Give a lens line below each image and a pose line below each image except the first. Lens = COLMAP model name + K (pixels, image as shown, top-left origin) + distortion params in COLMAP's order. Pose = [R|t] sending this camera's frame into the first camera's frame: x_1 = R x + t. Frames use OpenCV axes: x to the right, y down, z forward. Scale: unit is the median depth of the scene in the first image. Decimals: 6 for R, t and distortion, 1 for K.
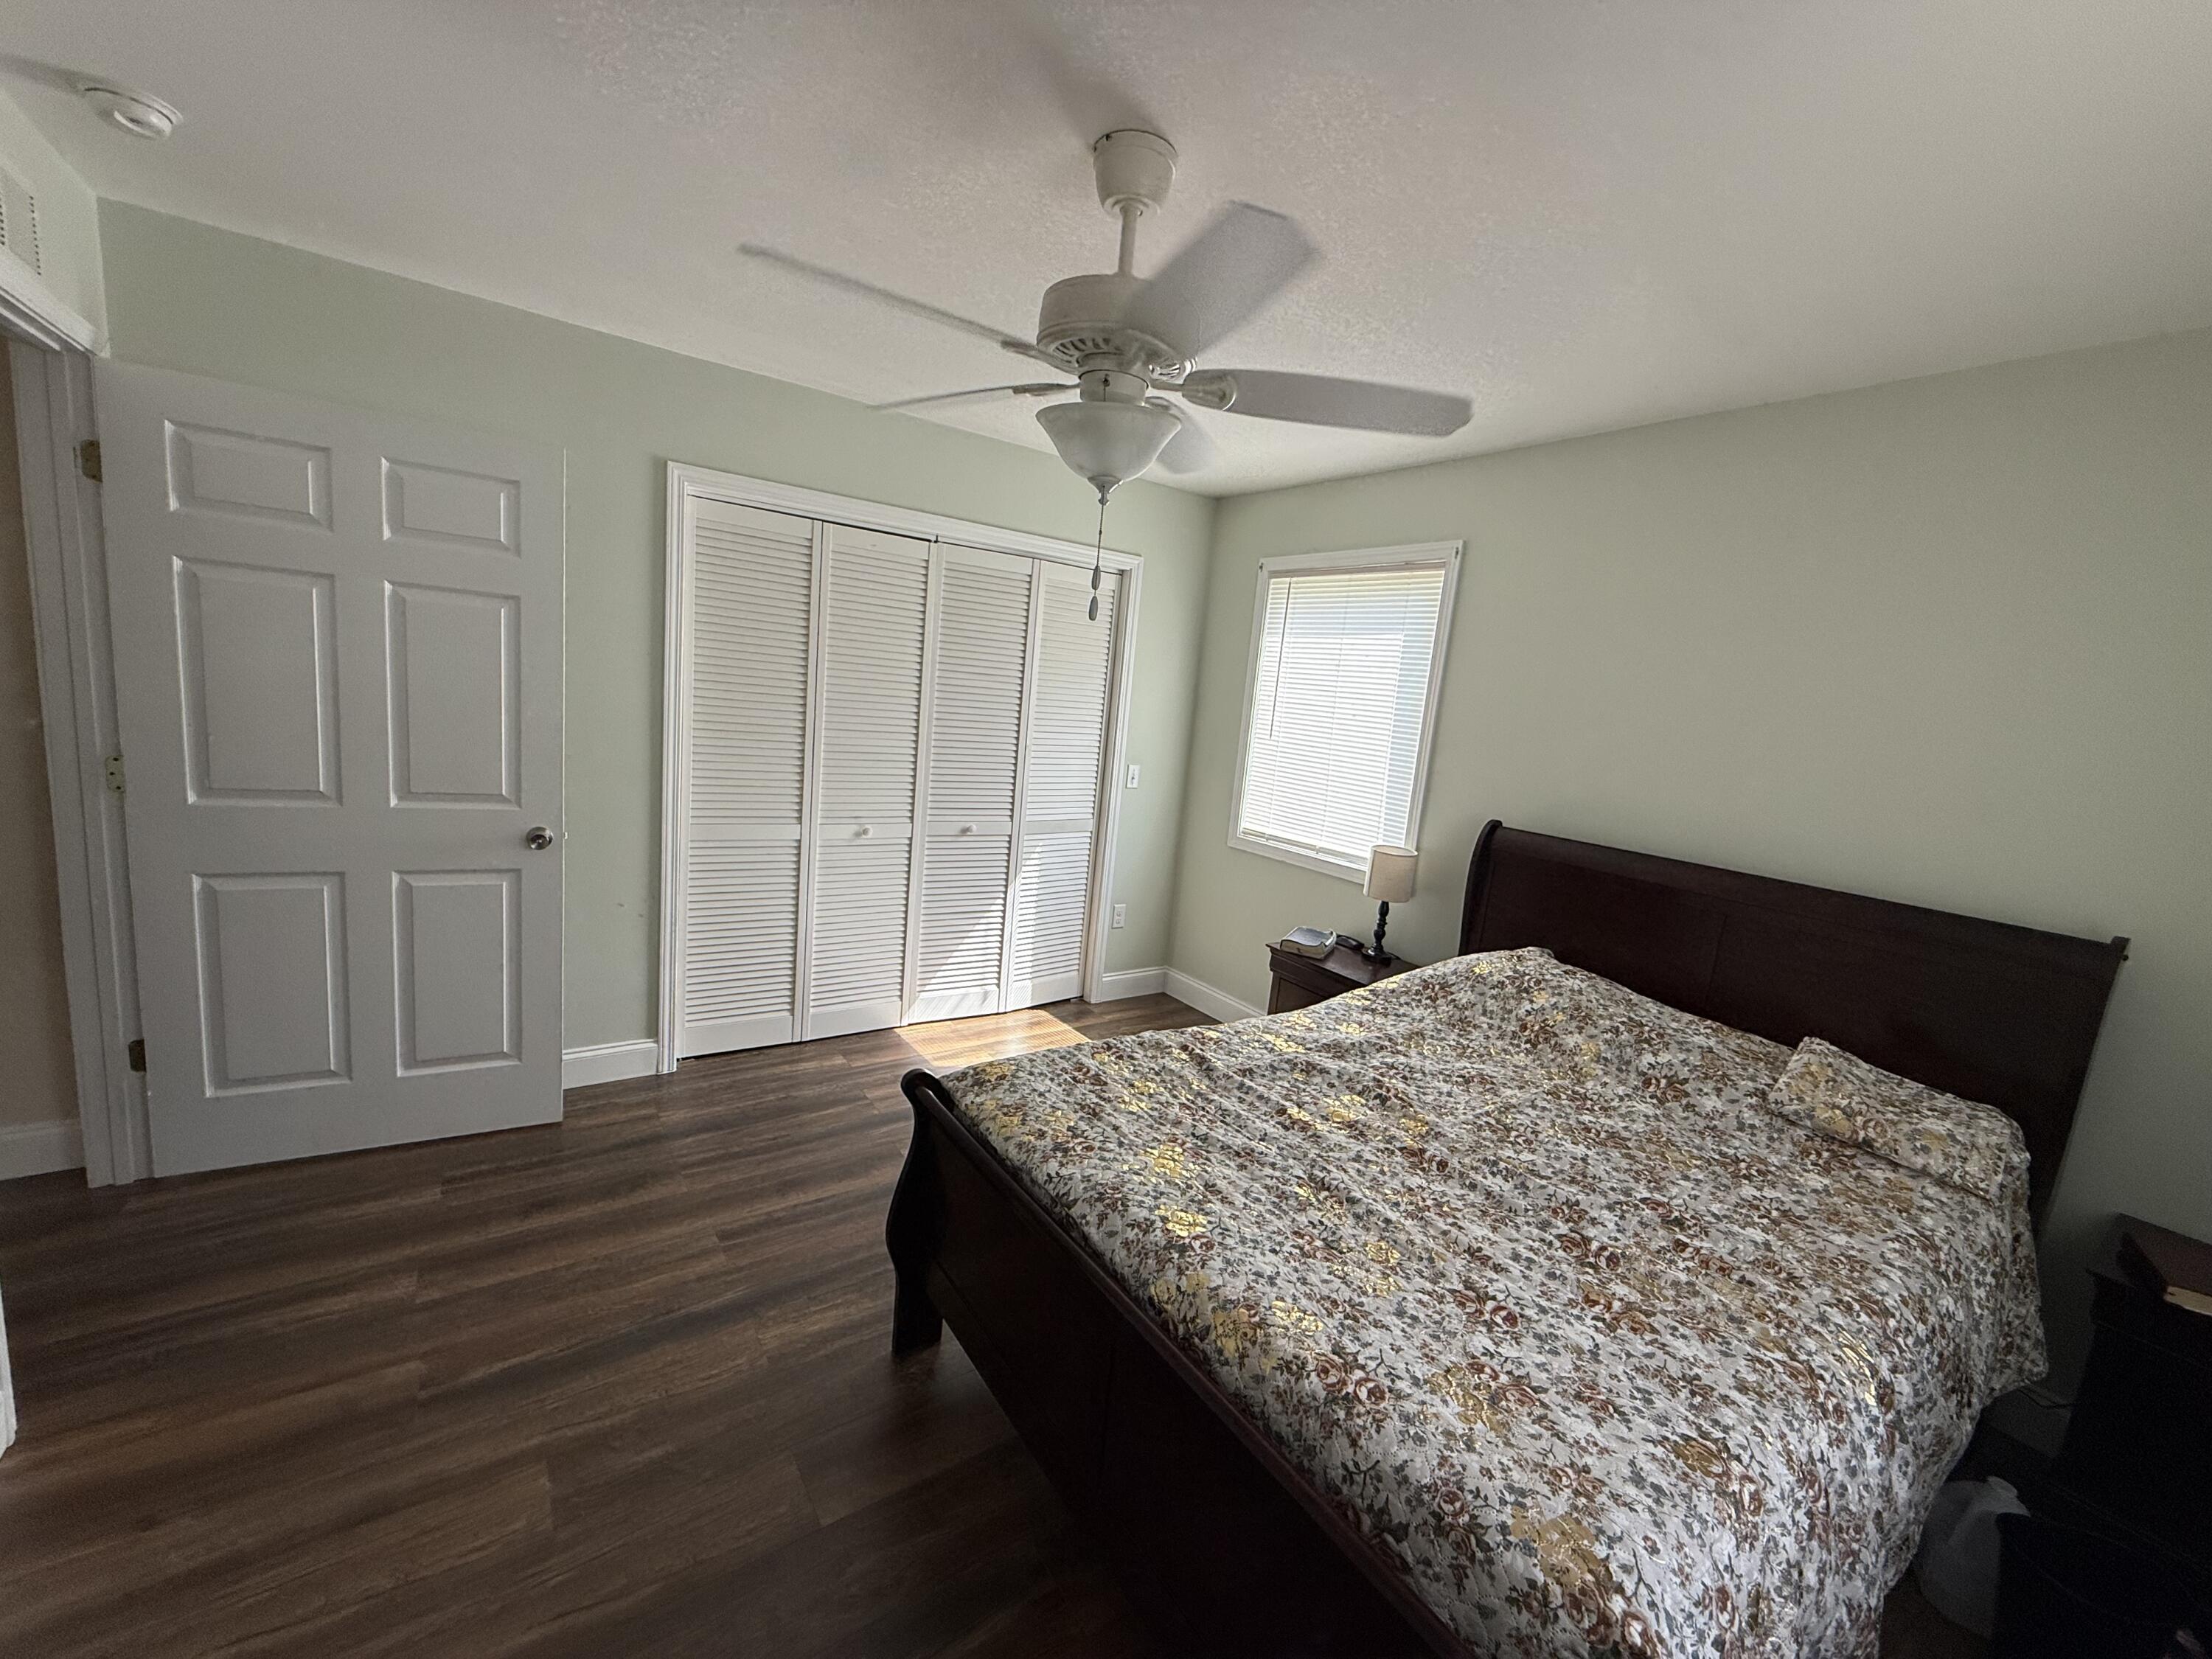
lens RADIAL K [[891.4, 0, 1106.4], [0, 891.4, 832.5], [0, 0, 1]] dist [-0.001288, -0.000245]
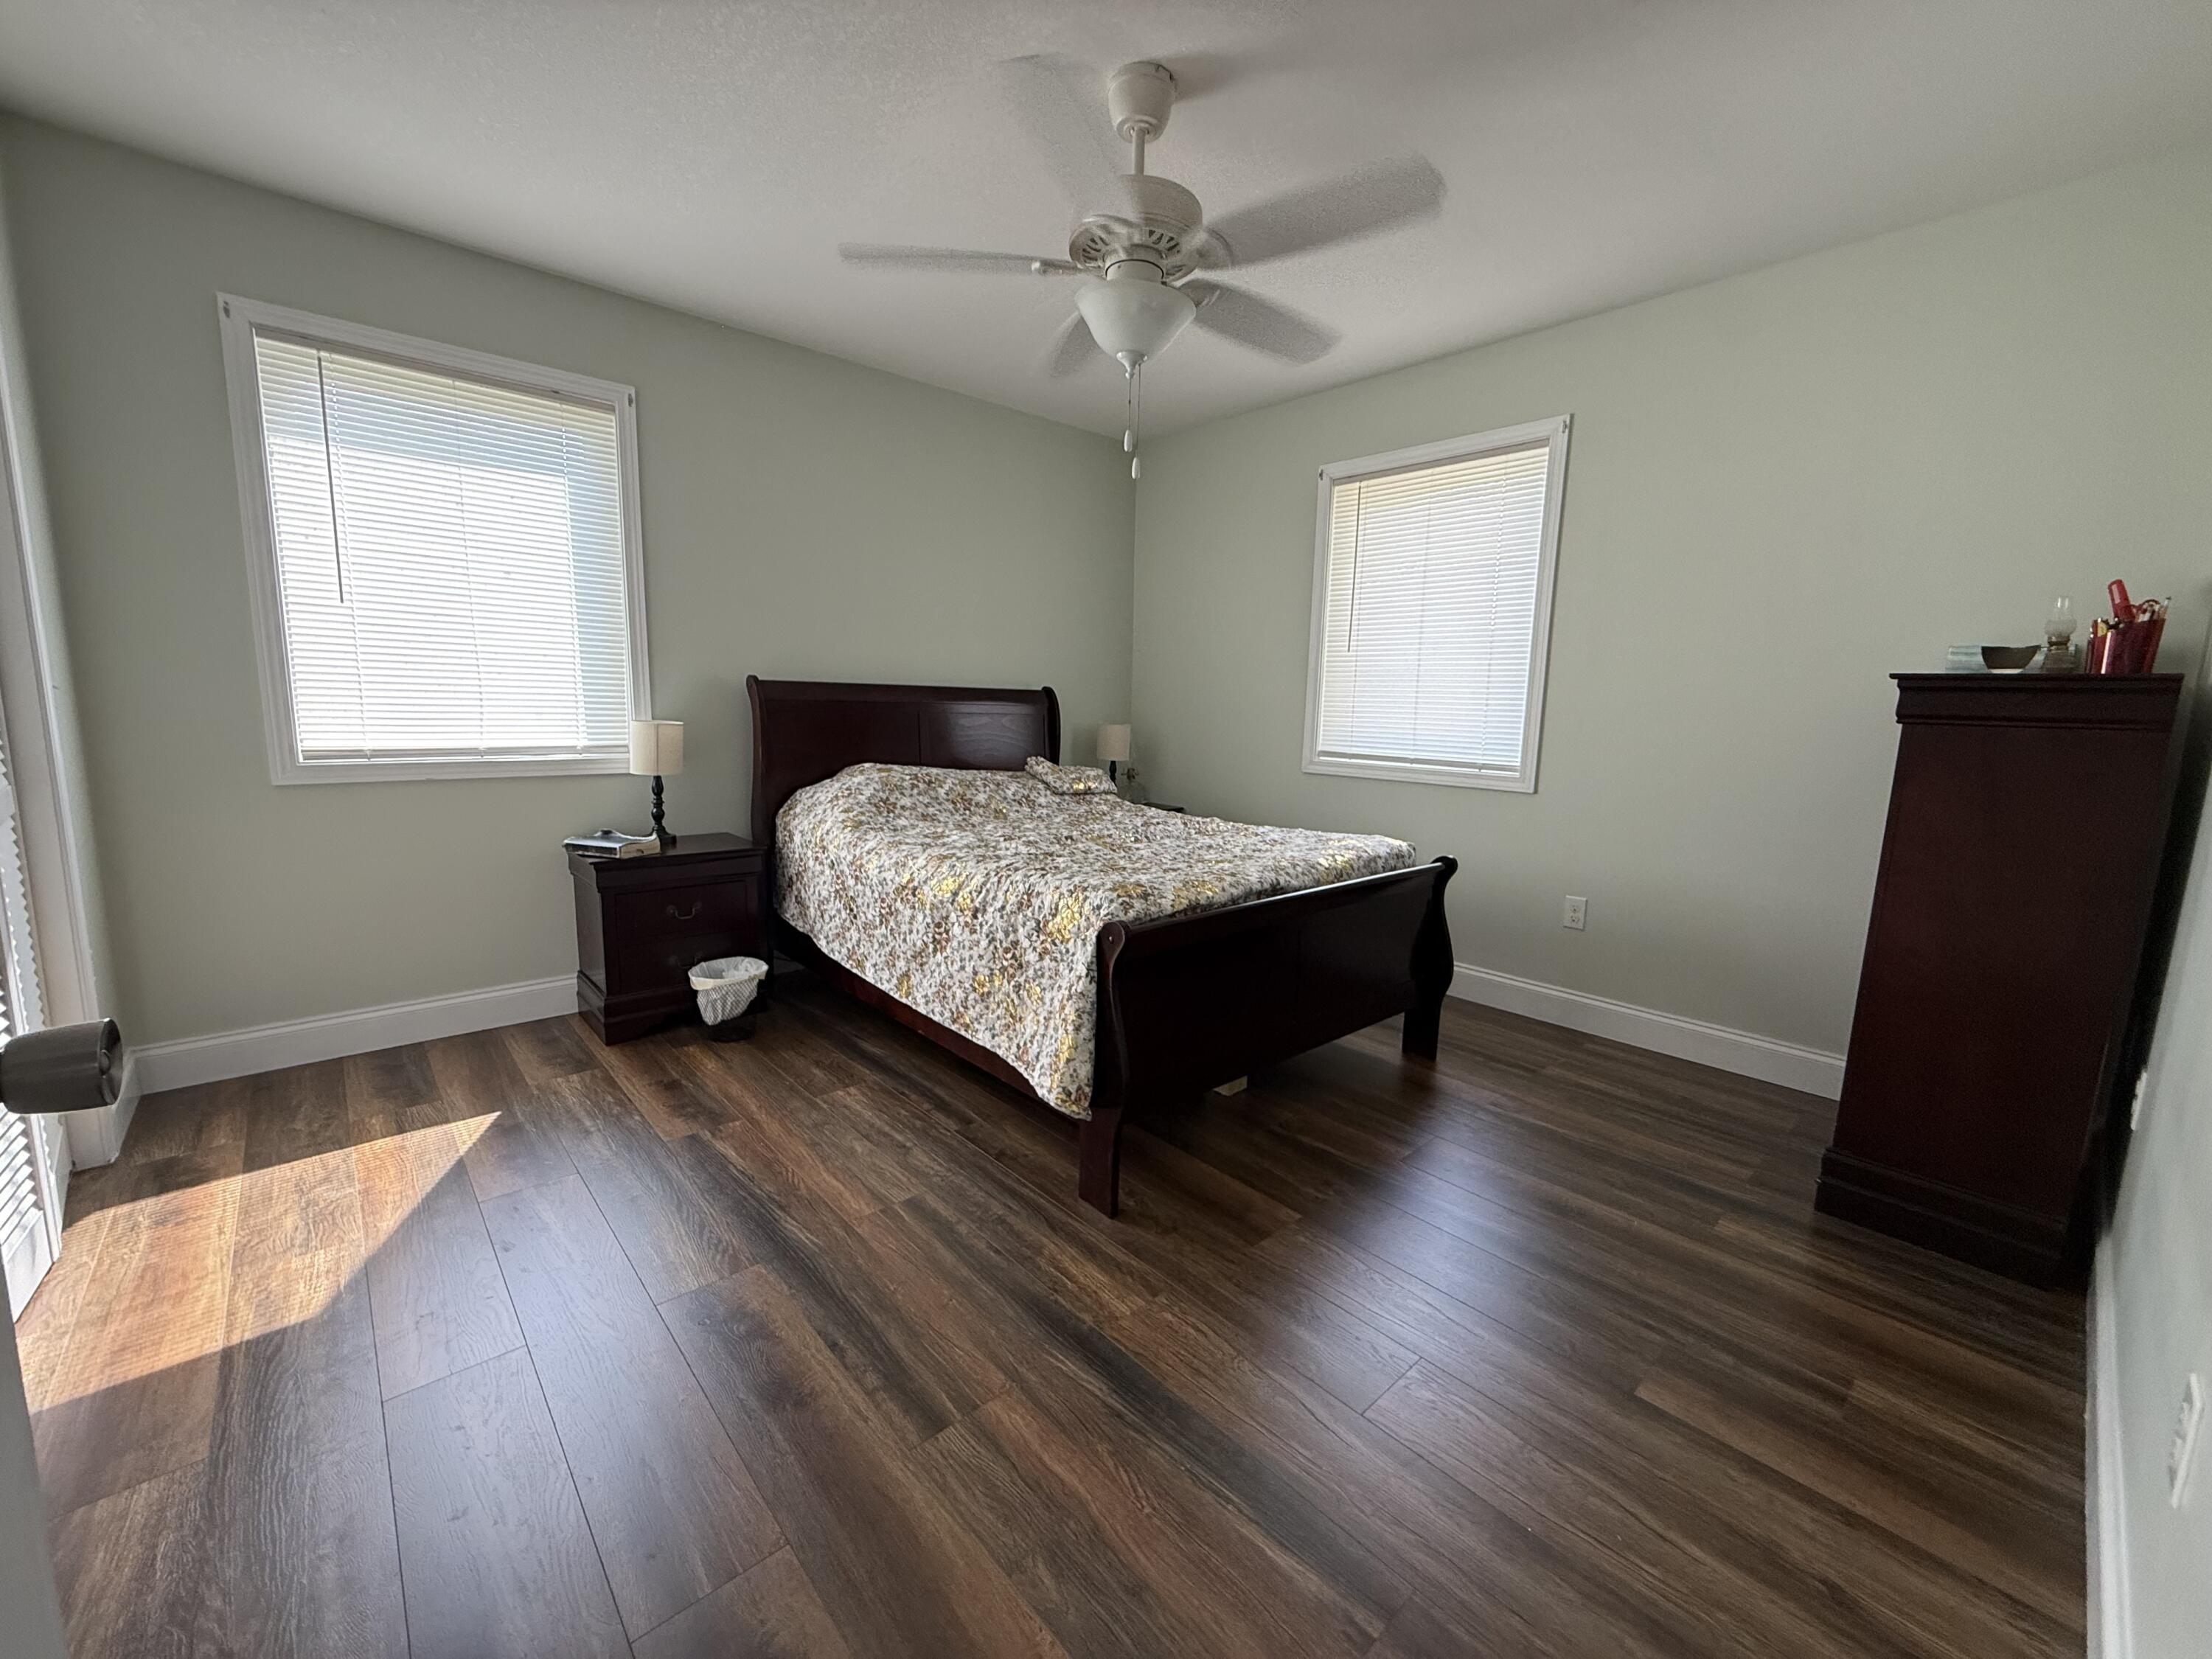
lens RADIAL K [[891.4, 0, 1104.8], [0, 891.4, 828.2], [0, 0, 1]] dist [-0.001288, -0.000245]
pose [[-0.130304, -0.244998, 0.960727, -0.586243], [0.111471, 0.959225, 0.259734, -0.057104], [-0.985188, 0.140938, -0.097681, 0.556364]]
